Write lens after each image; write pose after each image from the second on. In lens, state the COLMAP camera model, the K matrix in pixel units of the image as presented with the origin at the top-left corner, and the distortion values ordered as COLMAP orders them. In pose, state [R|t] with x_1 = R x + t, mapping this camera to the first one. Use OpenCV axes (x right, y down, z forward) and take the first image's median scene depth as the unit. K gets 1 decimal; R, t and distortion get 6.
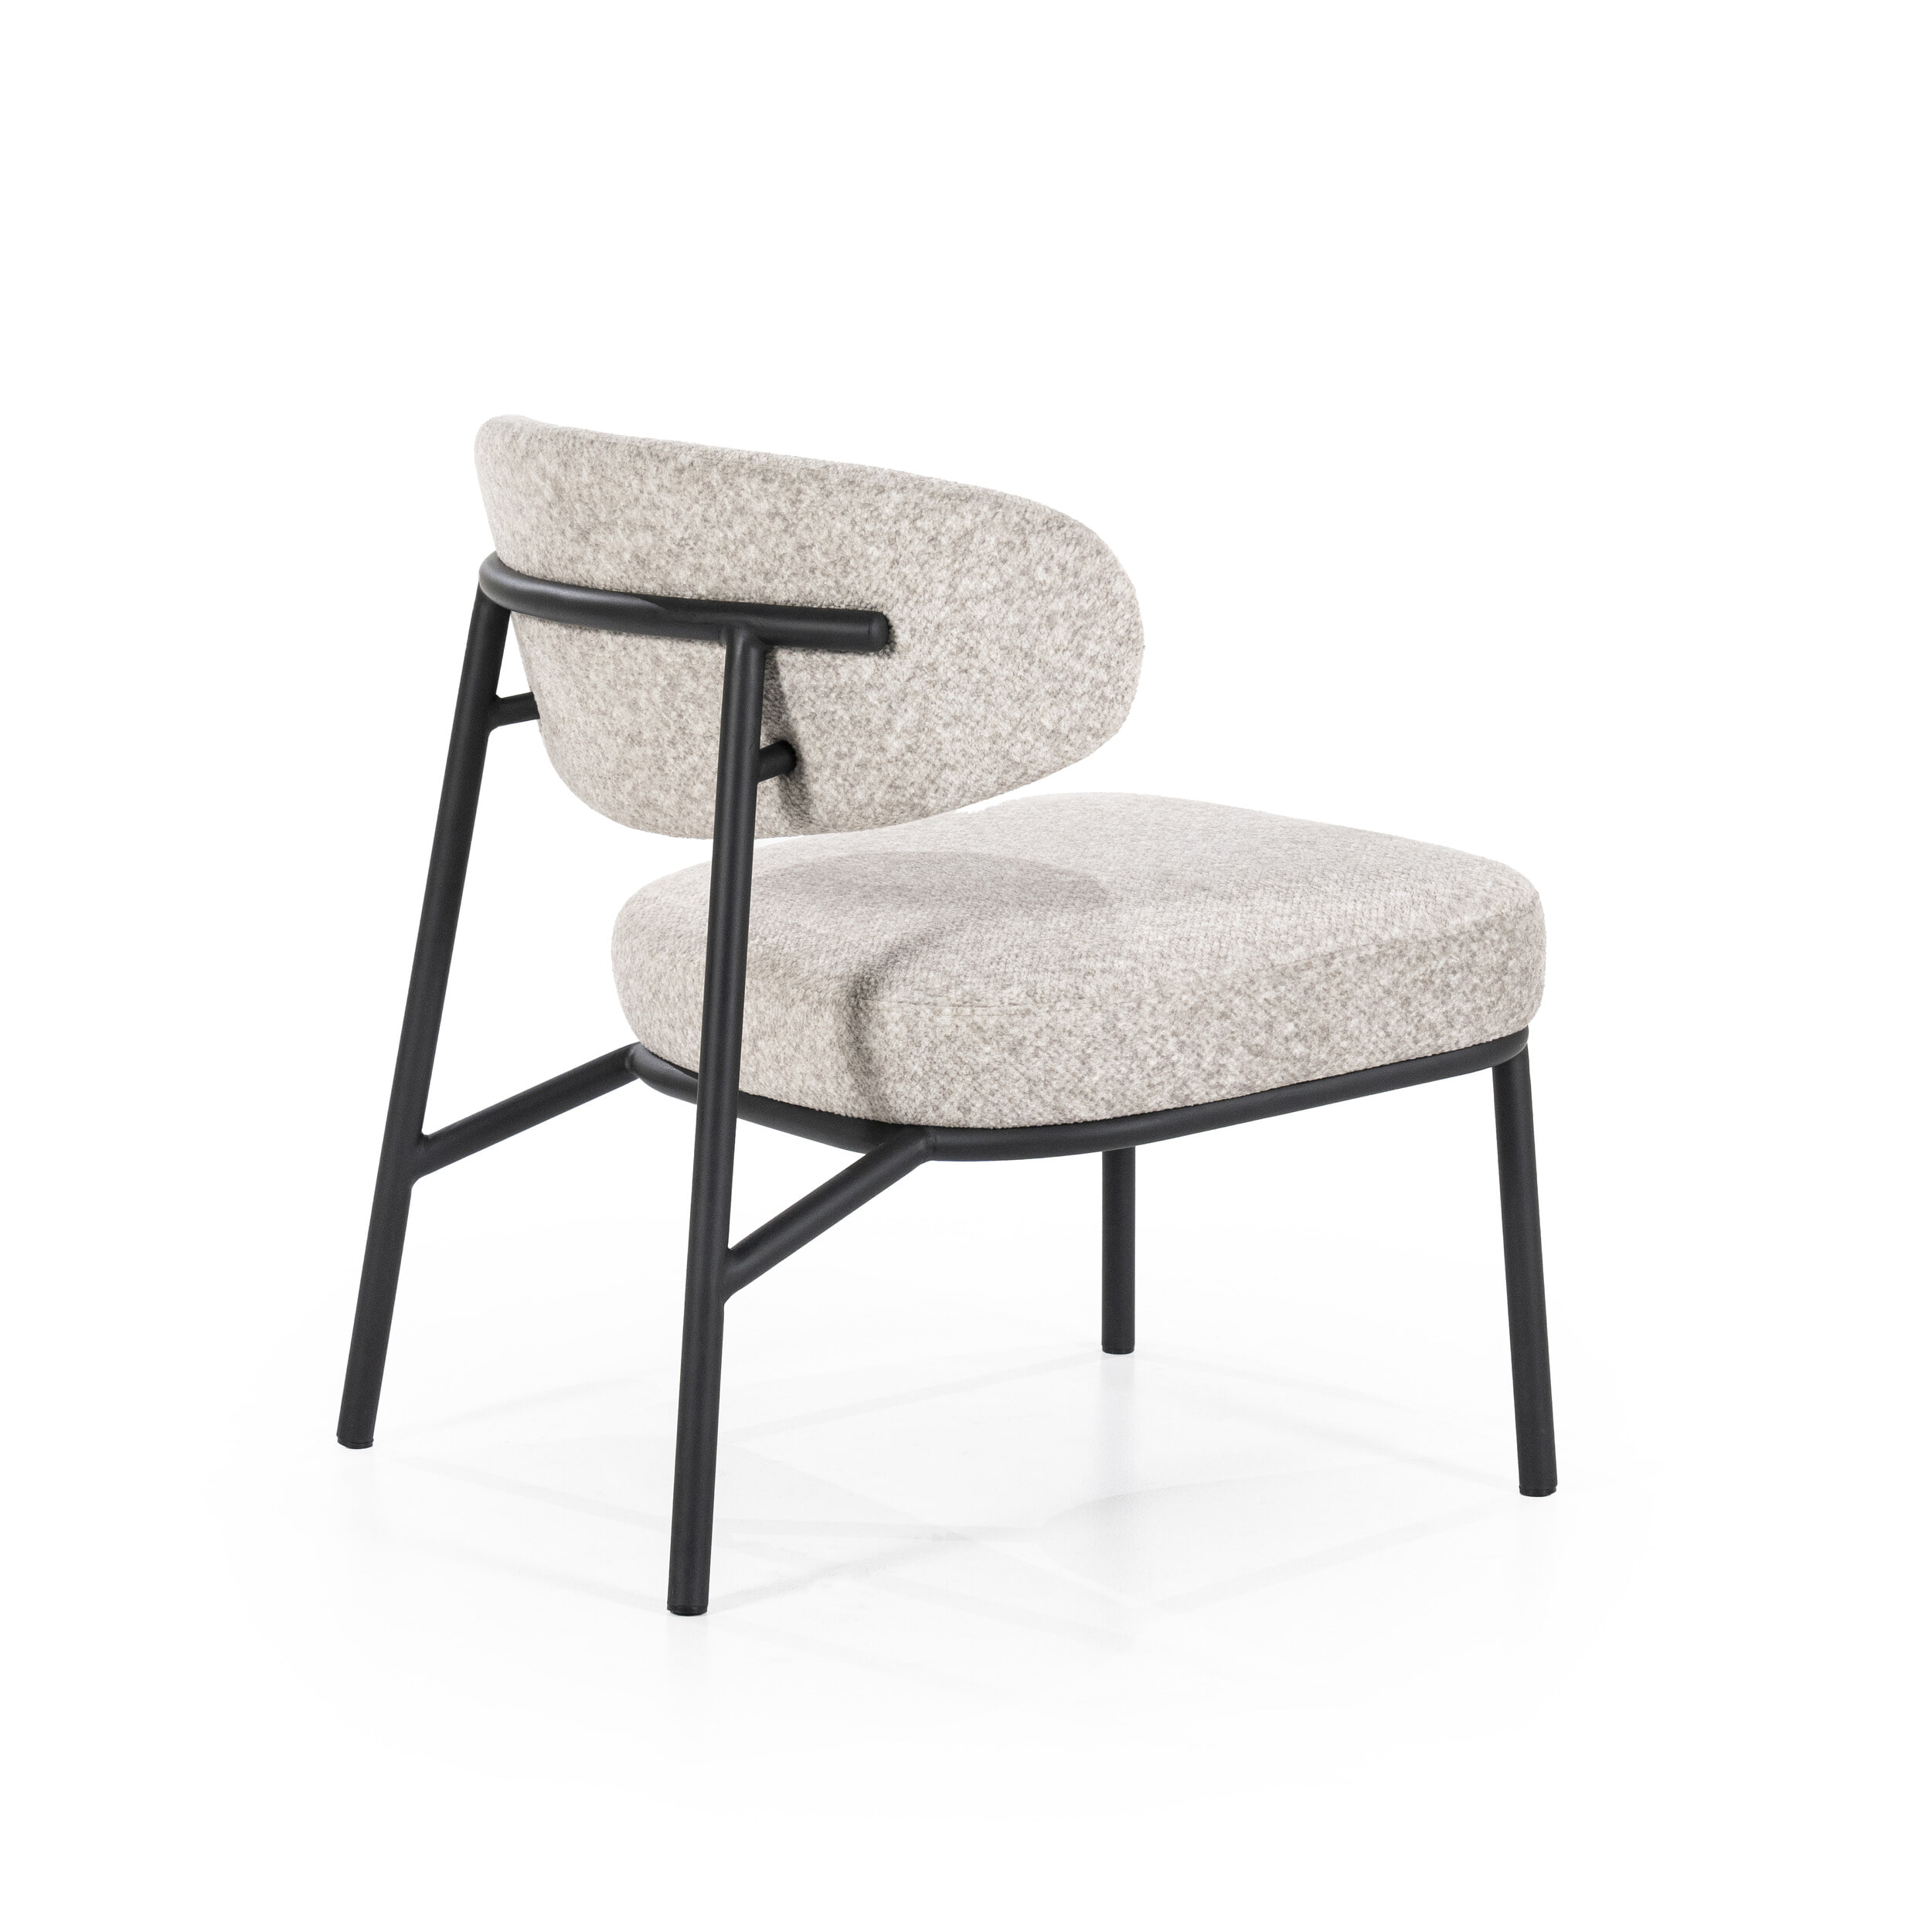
lens RADIAL K [[5513.7, 0, 973.3], [0, 5513.7, 967.7], [0, 0, 1]] dist [0.422970, 0.000000]
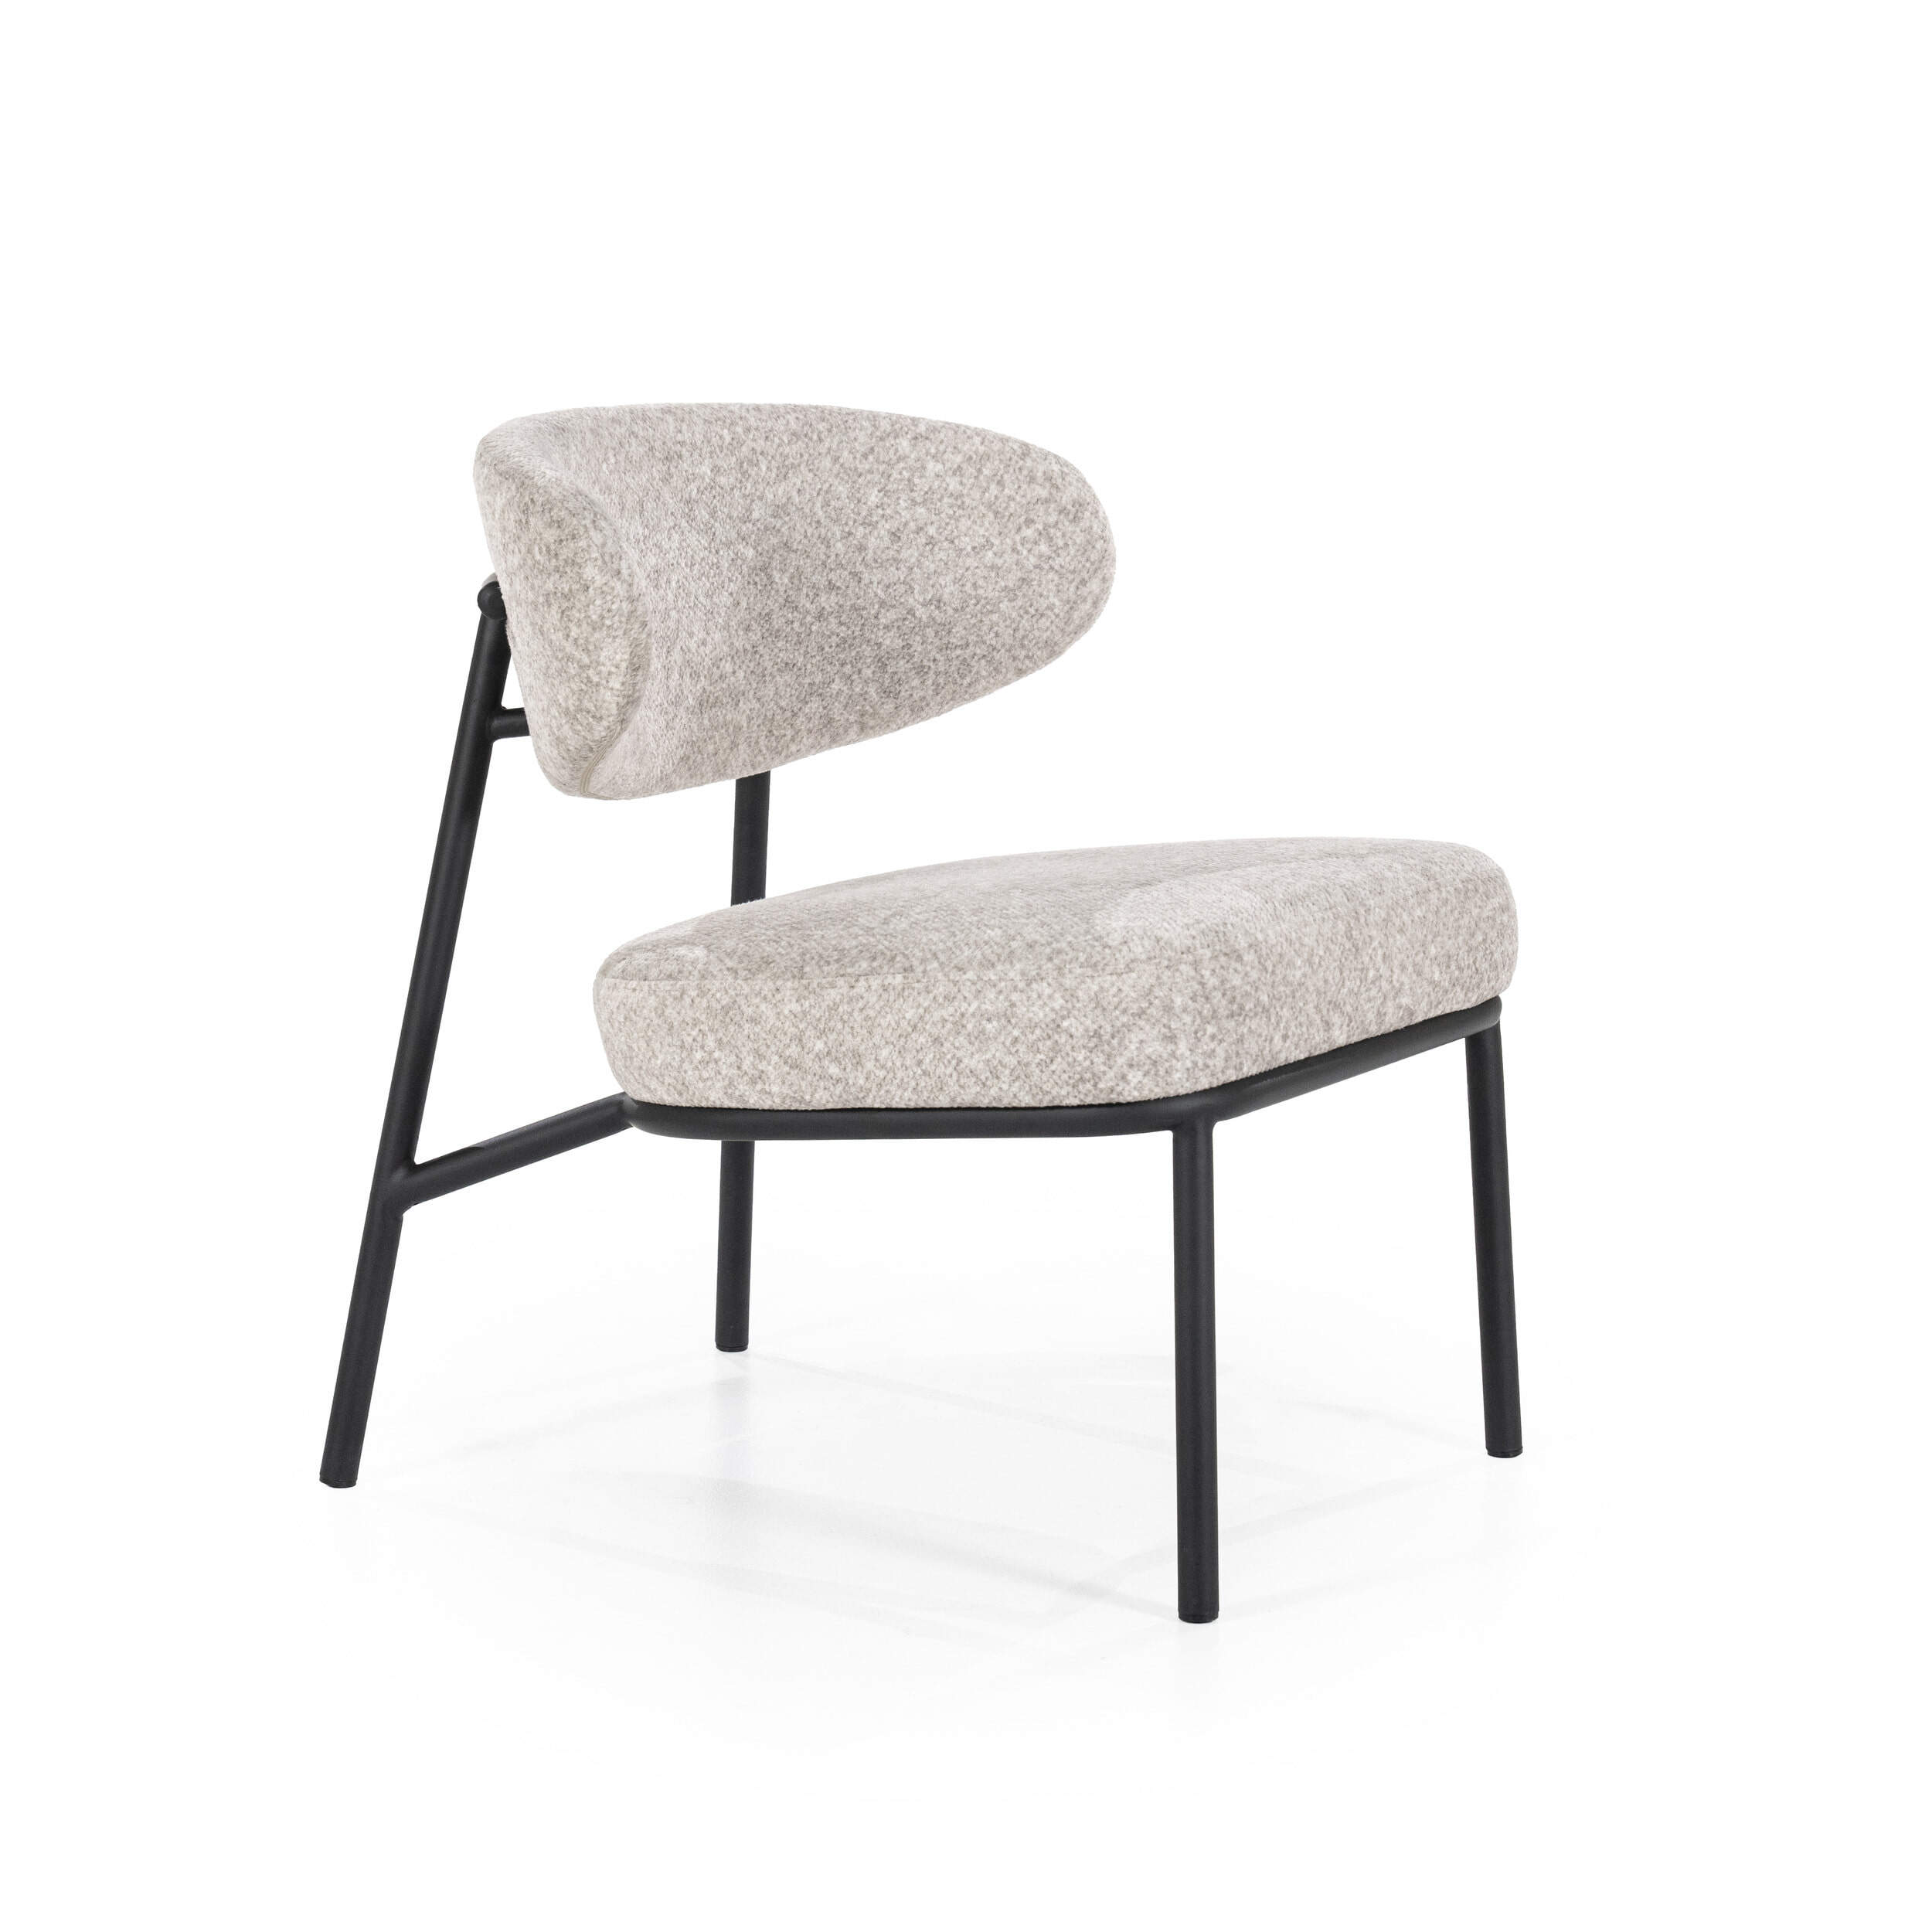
lens RADIAL K [[5513.7, 0, 963.9], [0, 5513.7, 969.0], [0, 0, 1]] dist [0.422970, 0.000000]
pose [[0.496324, 0.124562, -0.859155, 0.920632], [-0.136883, 0.988502, 0.064239, -0.069716], [0.857278, 0.085720, 0.507668, 0.533135]]
